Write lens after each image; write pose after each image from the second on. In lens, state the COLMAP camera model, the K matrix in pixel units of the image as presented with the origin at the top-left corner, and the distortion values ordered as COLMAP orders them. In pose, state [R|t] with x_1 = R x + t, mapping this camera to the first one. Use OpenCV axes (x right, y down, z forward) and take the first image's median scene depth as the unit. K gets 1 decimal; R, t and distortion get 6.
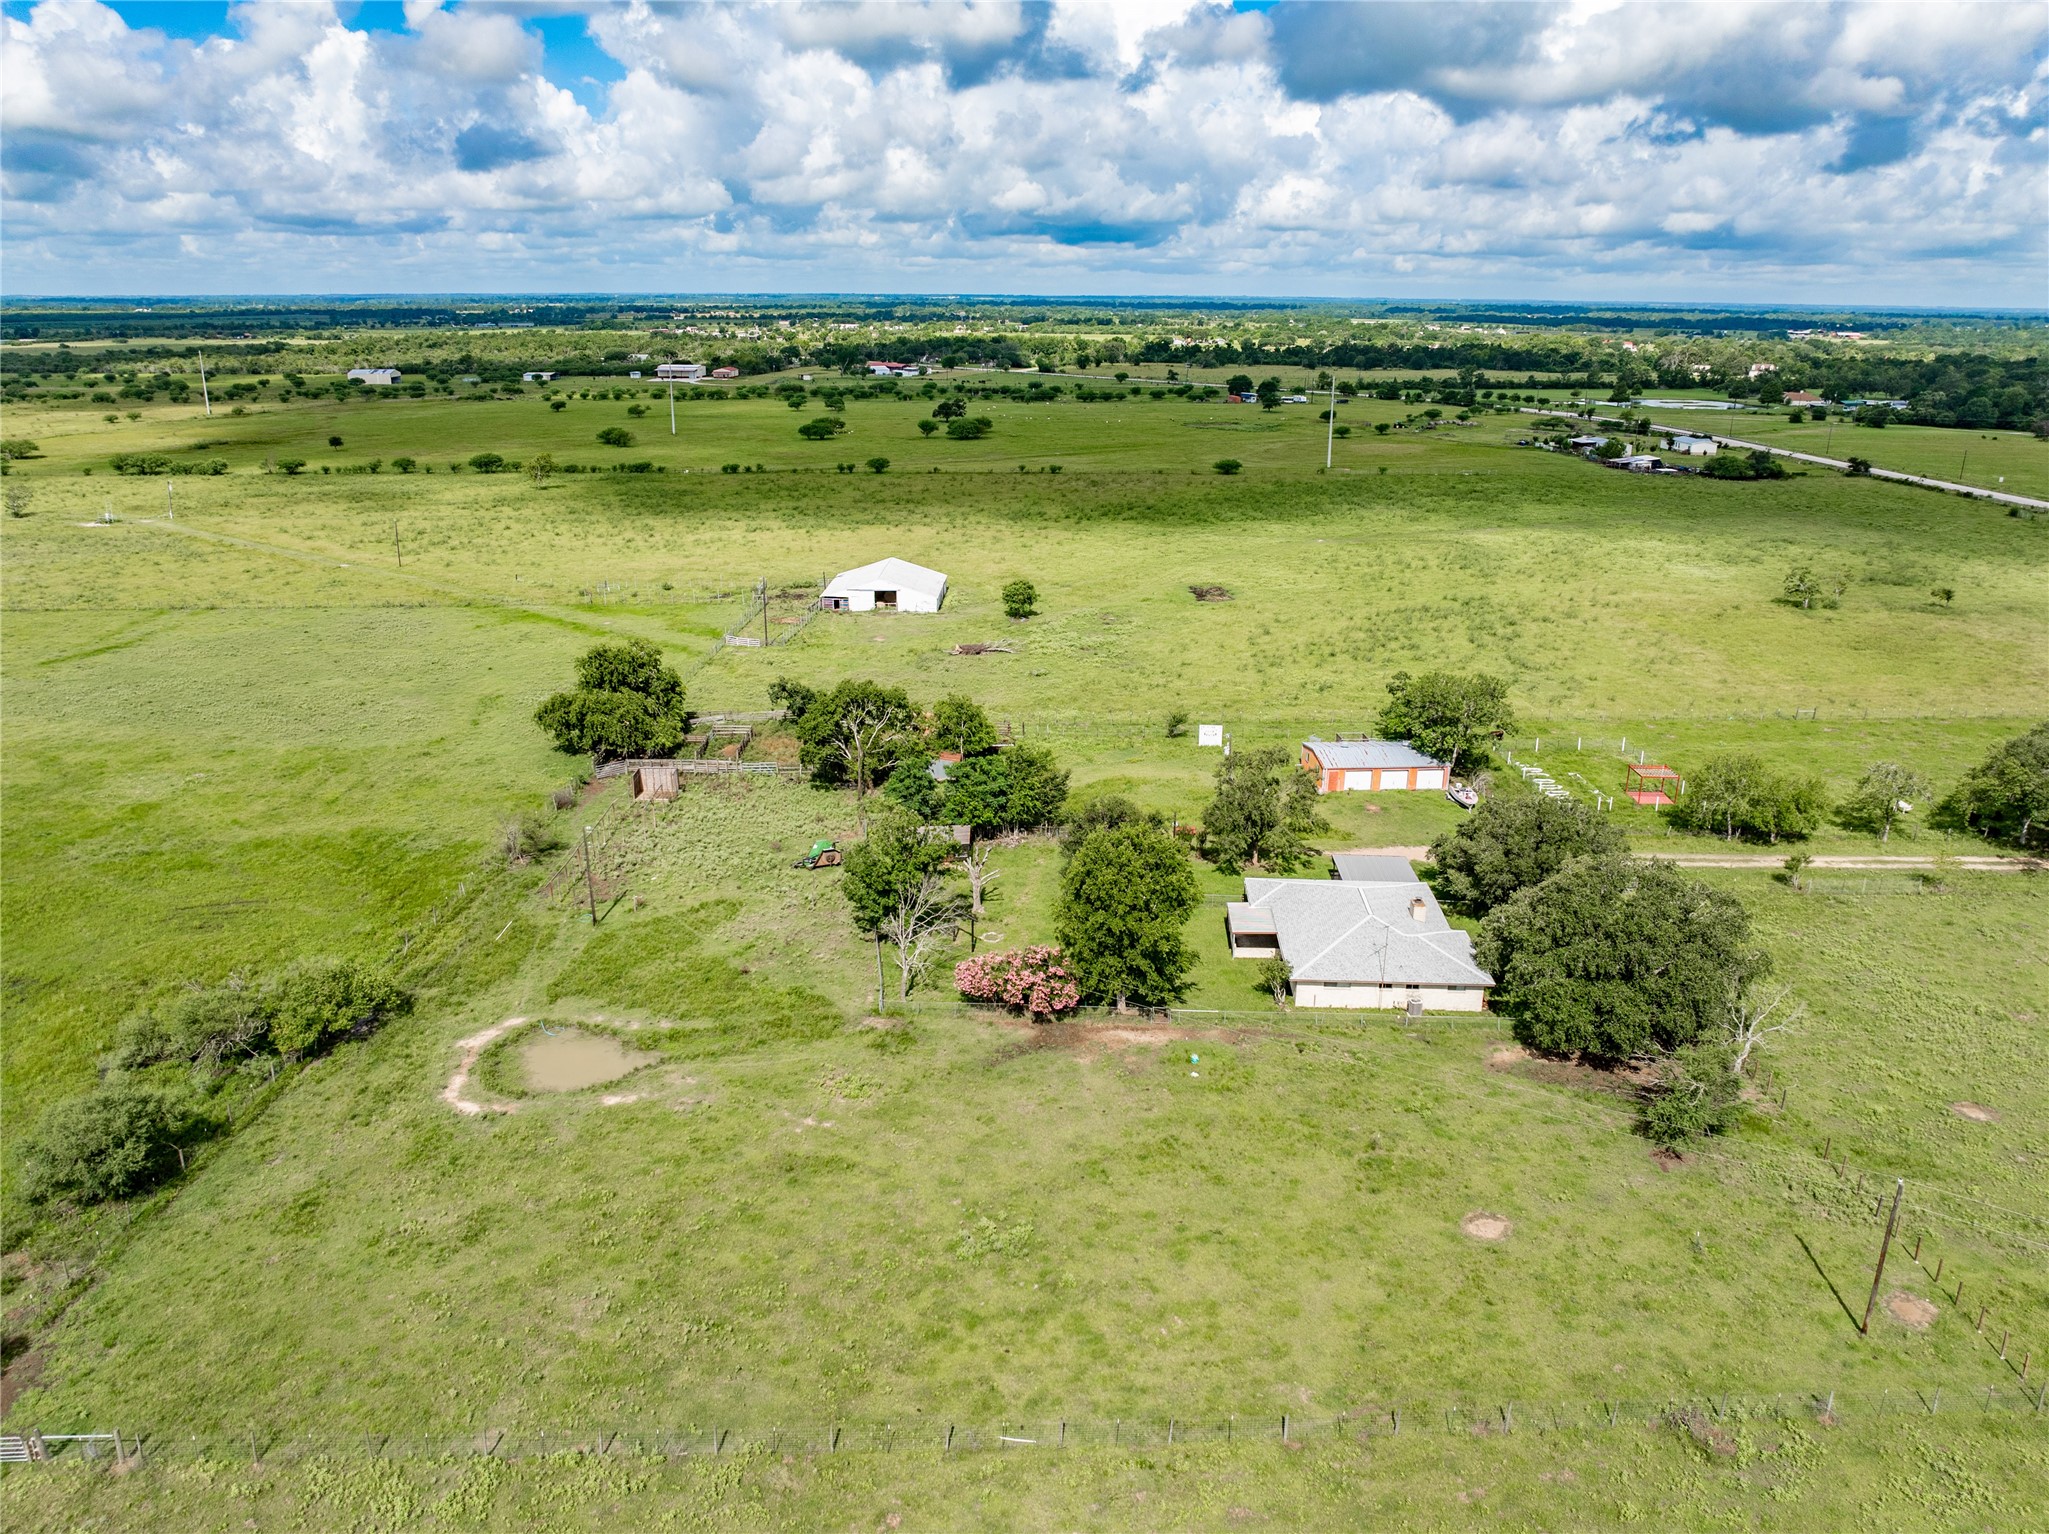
lens RADIAL K [[1444.6, 0, 1030.9], [0, 1444.6, 792.9], [0, 0, 1]] dist [-0.033260, 0.003597]
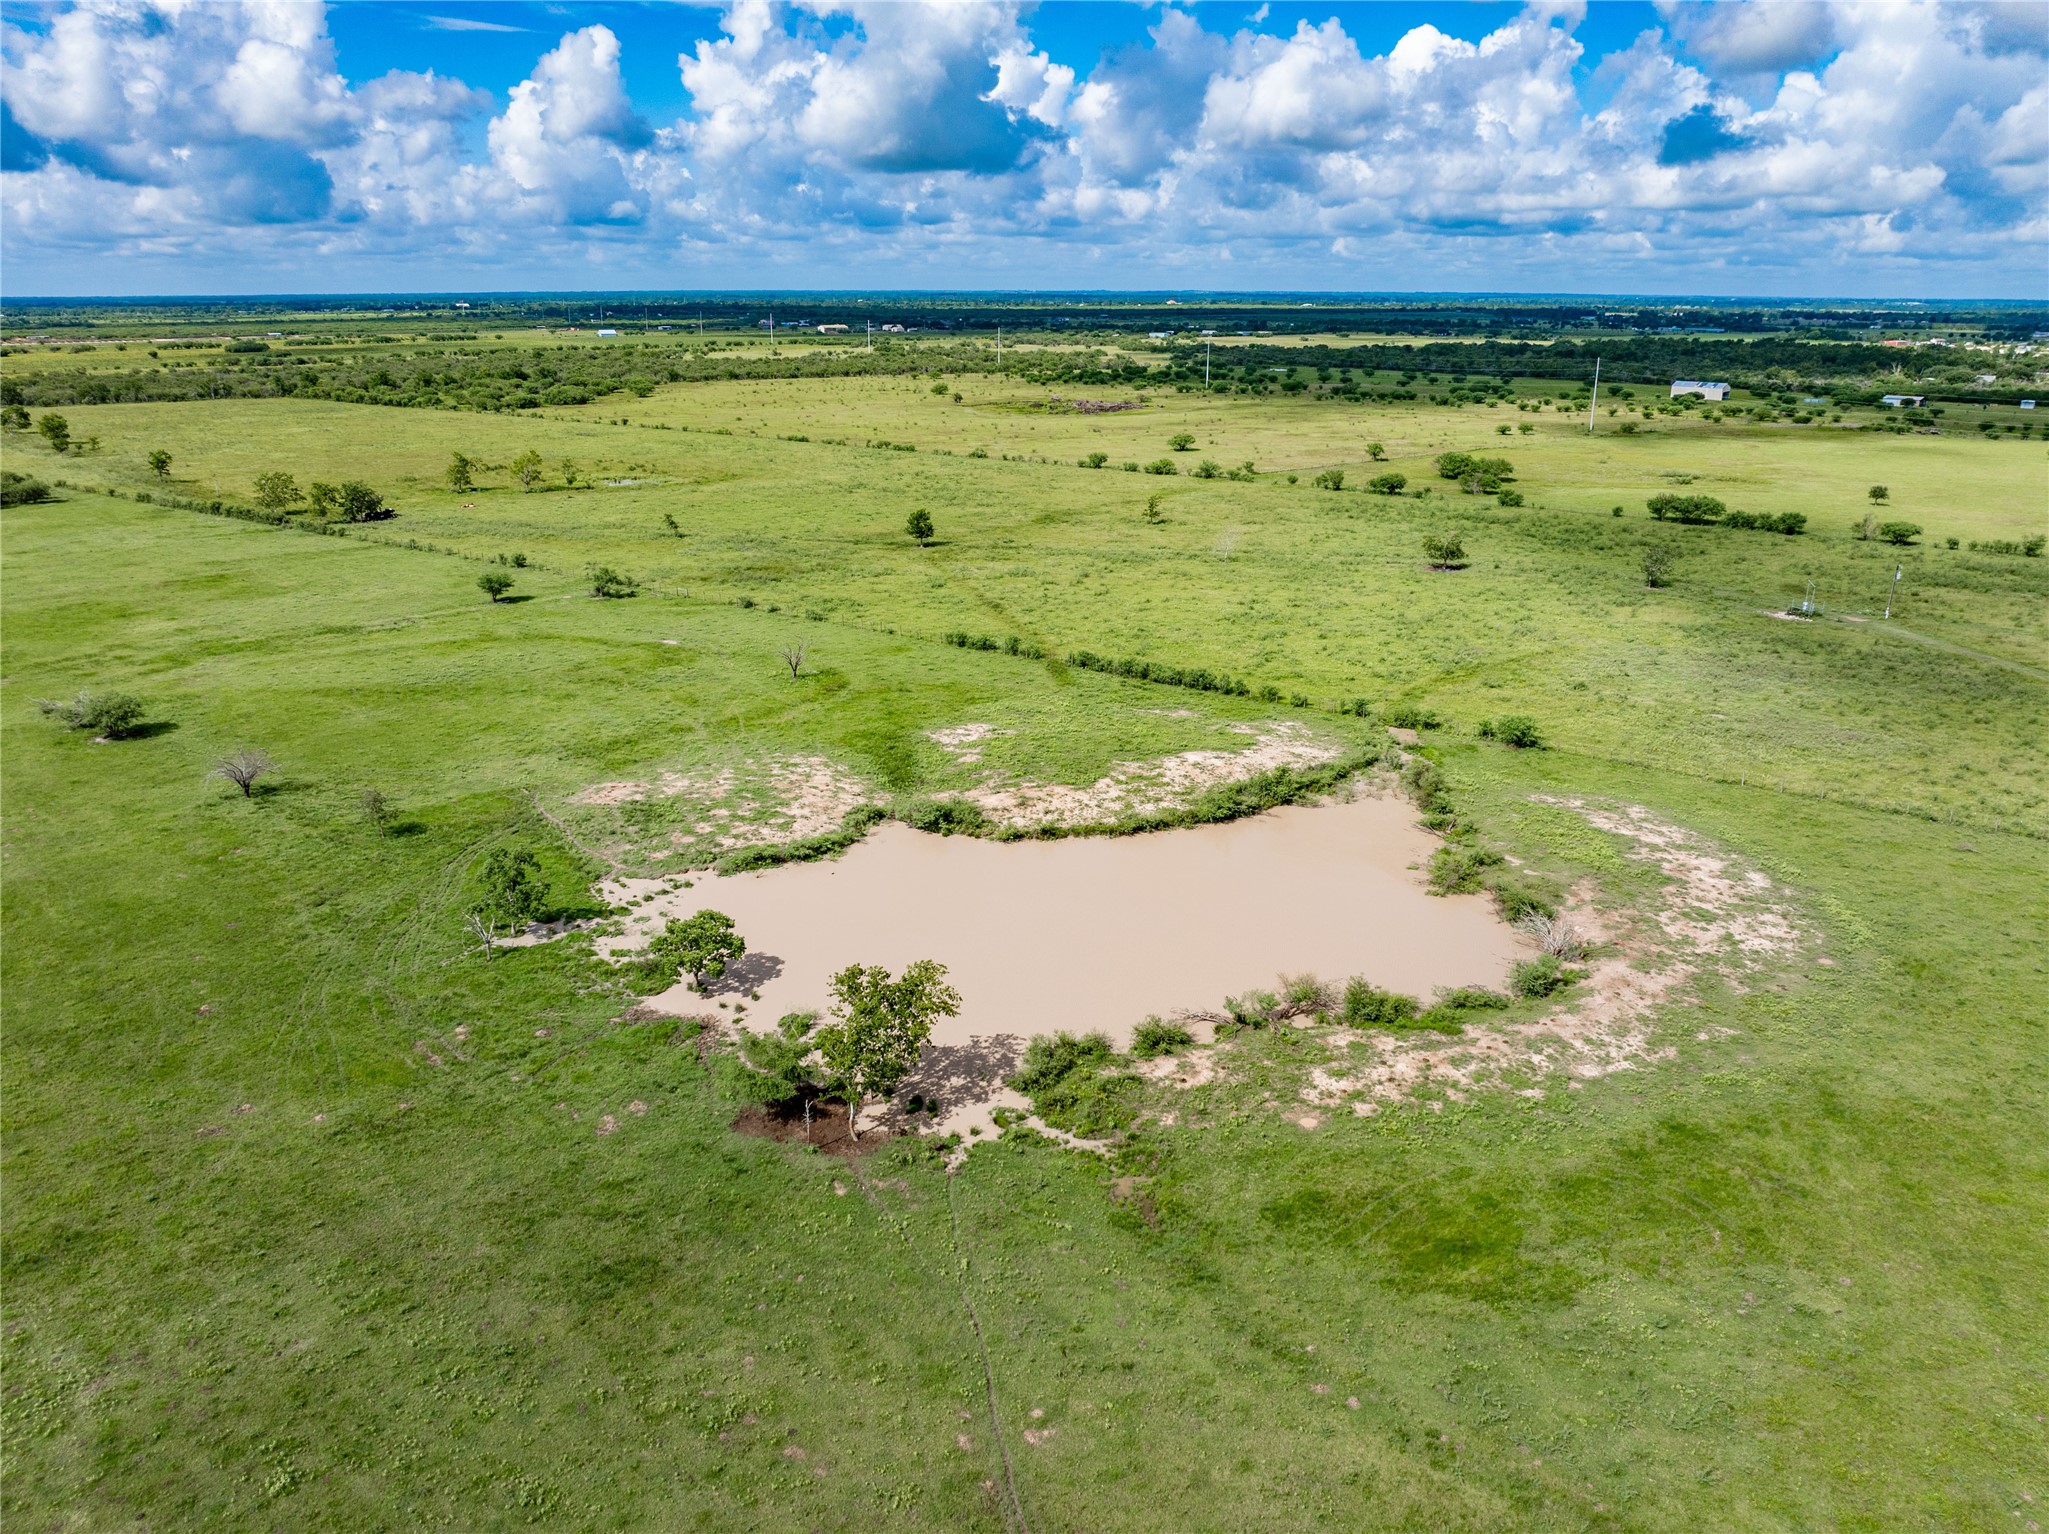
lens RADIAL K [[1479.6, 0, 1022.2], [0, 1479.6, 734.3], [0, 0, 1]] dist [-0.058261, 0.029999]
pose [[0.765270, 0.182254, -0.617370, -0.065995], [-0.208525, 0.977554, 0.030105, -0.009816], [0.608999, 0.105699, 0.786097, 0.026997]]
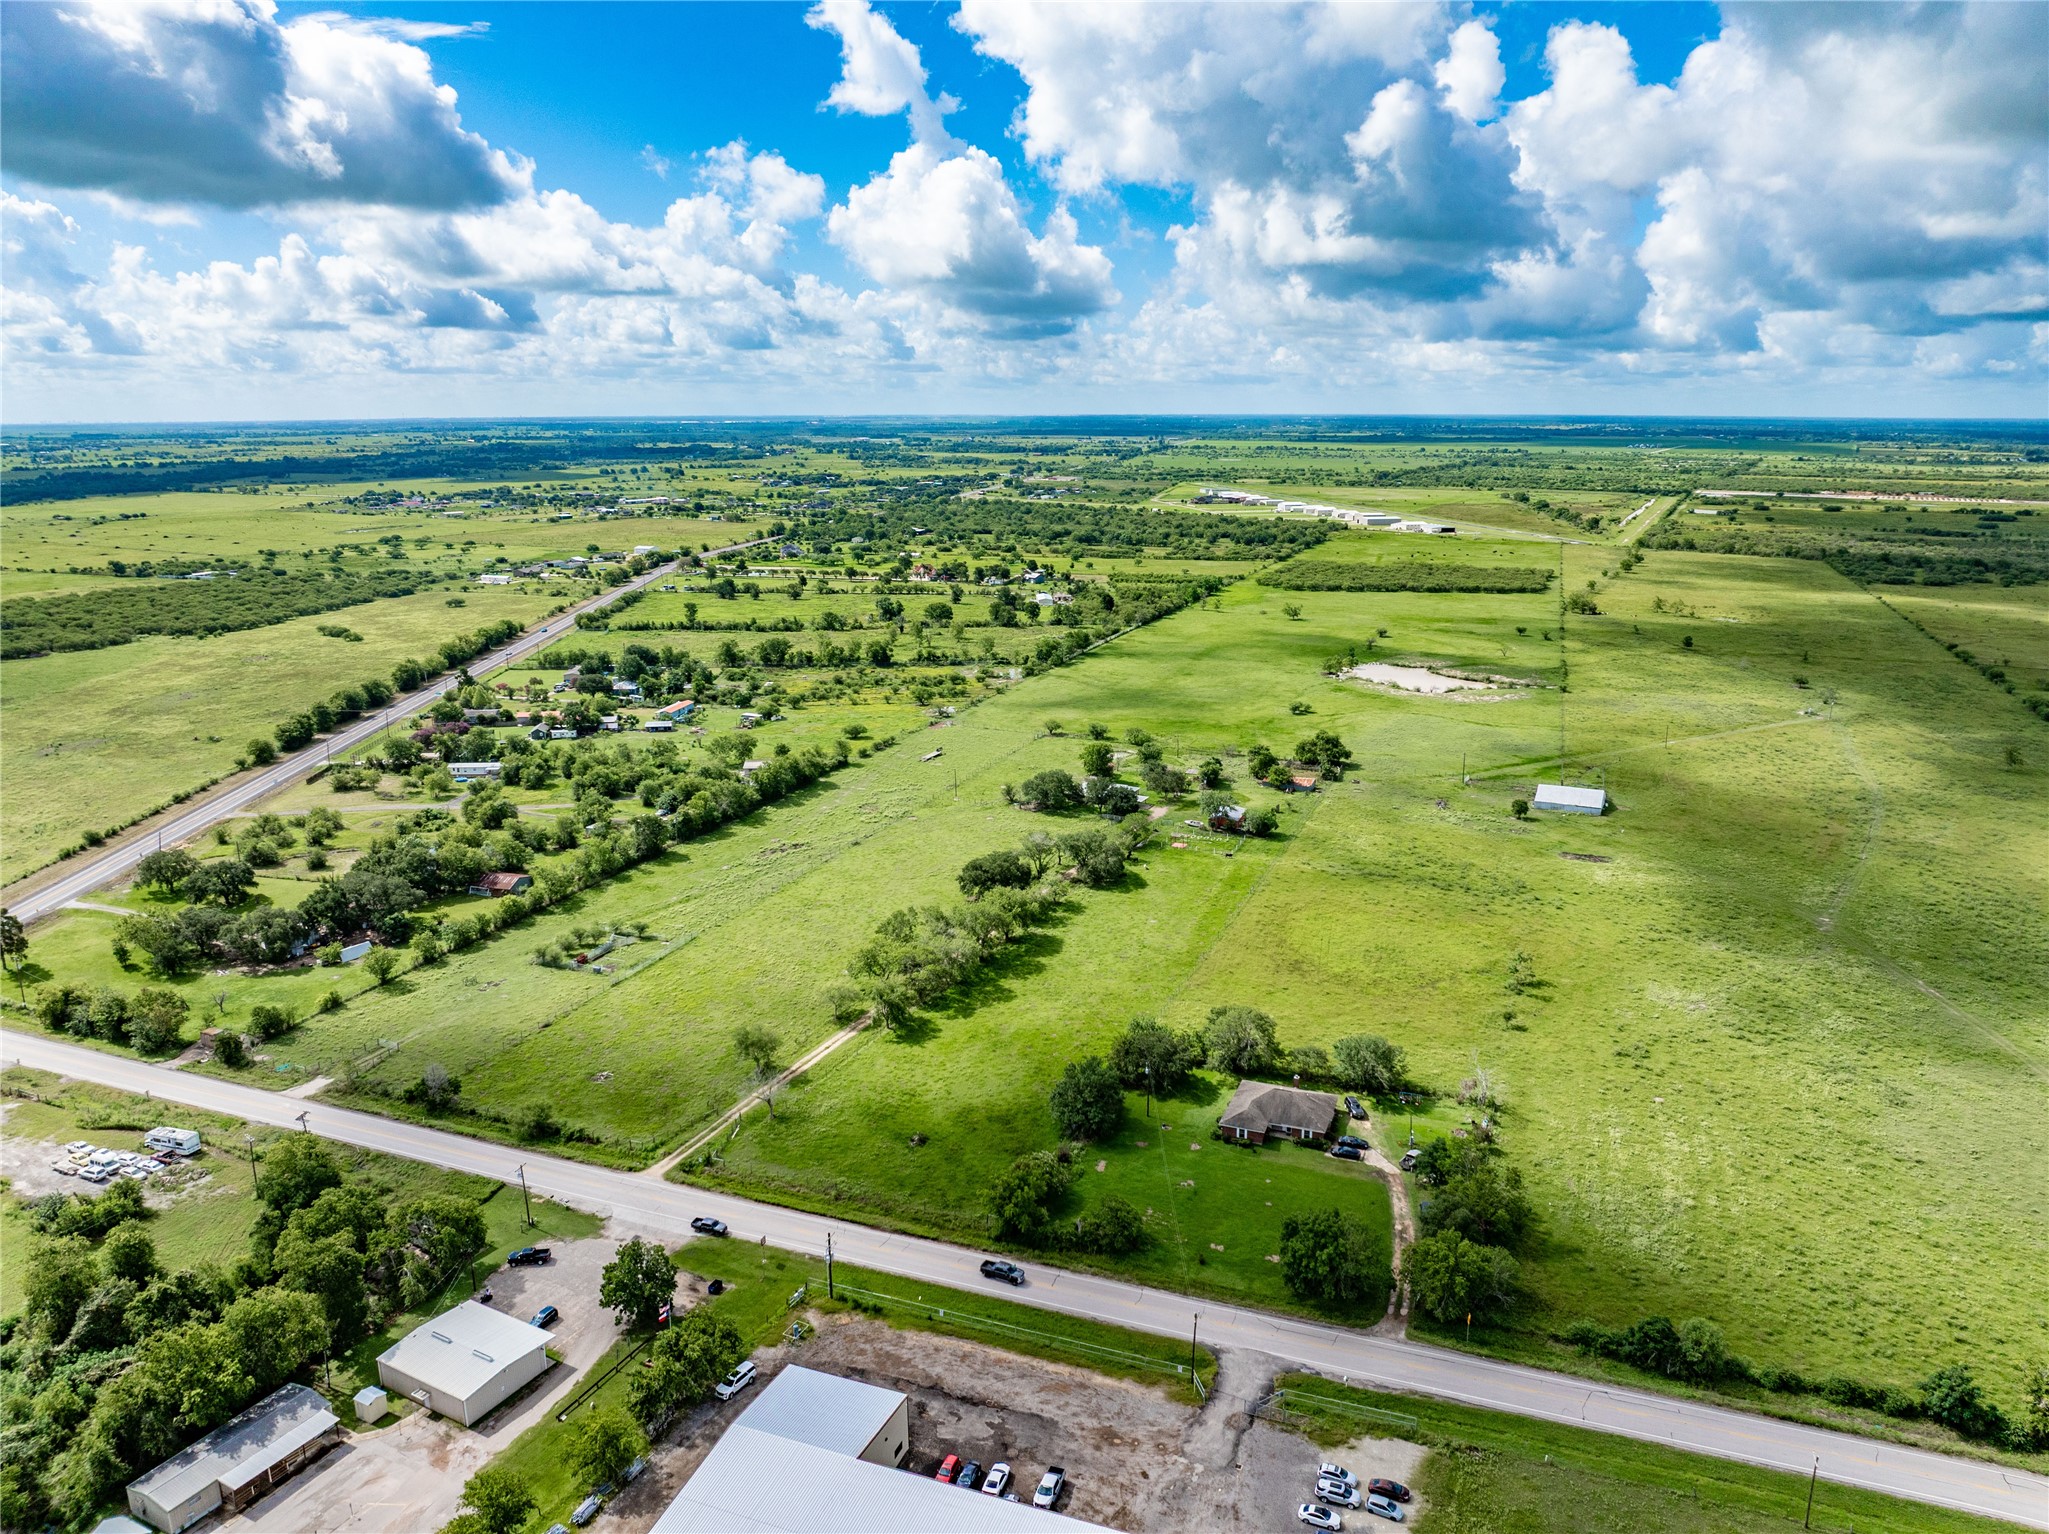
lens RADIAL K [[1460.0, 0, 1052.3], [0, 1460.0, 794.0], [0, 0, 1]] dist [-0.013244, -0.004936]
pose [[-0.391075, 0.231987, -0.890641, 0.188948], [-0.302662, 0.881472, 0.362496, -0.064352], [0.869170, 0.411326, -0.274508, 0.096058]]
